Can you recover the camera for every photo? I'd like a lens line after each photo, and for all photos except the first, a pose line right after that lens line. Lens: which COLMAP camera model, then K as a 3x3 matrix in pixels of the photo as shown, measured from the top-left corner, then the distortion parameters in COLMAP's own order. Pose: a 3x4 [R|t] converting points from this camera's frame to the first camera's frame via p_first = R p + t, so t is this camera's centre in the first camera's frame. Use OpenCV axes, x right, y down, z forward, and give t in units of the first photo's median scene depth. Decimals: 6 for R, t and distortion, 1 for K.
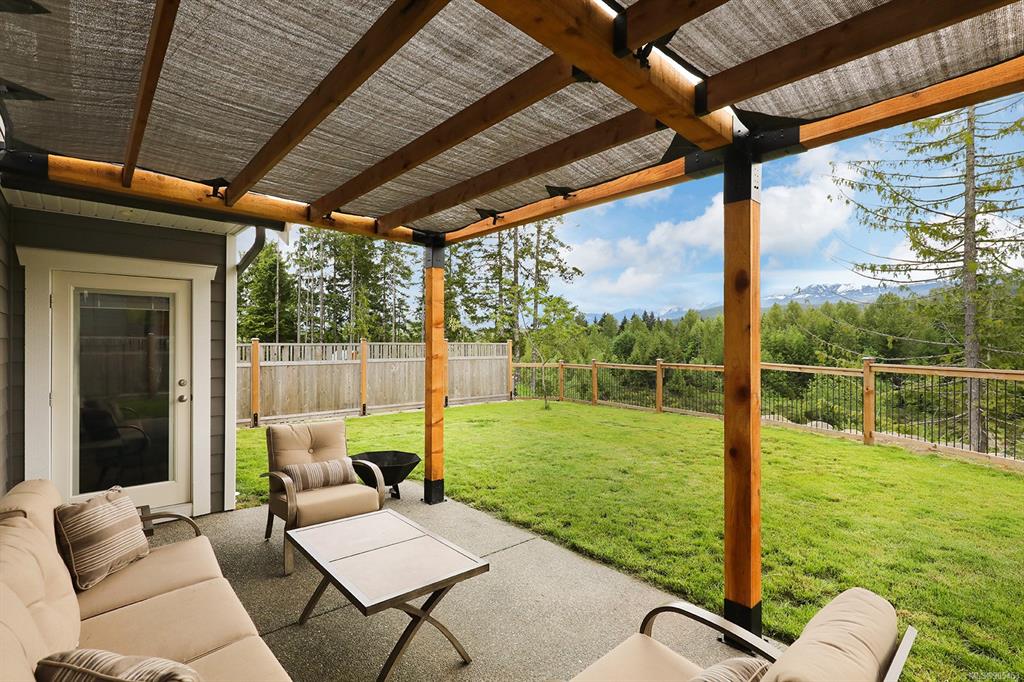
lens RADIAL K [[488.9, 0, 512.0], [0, 488.9, 341.0], [0, 0, 1]] dist [0.001104, 0.000077]
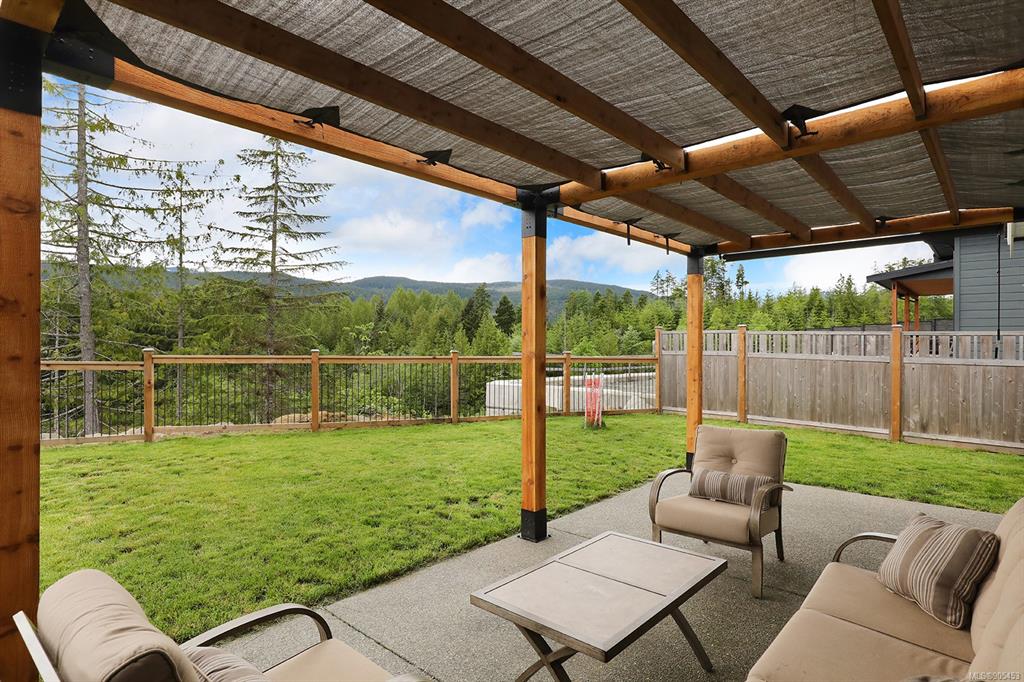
lens RADIAL K [[560.4, 0, 512.0], [0, 560.4, 341.0], [0, 0, 1]] dist [-0.000888, -0.000203]
pose [[-0.133350, -0.000441, 0.991069, -0.815793], [-0.015434, 0.999880, -0.001632, 0.019956], [-0.990949, -0.015514, -0.133341, 0.892998]]
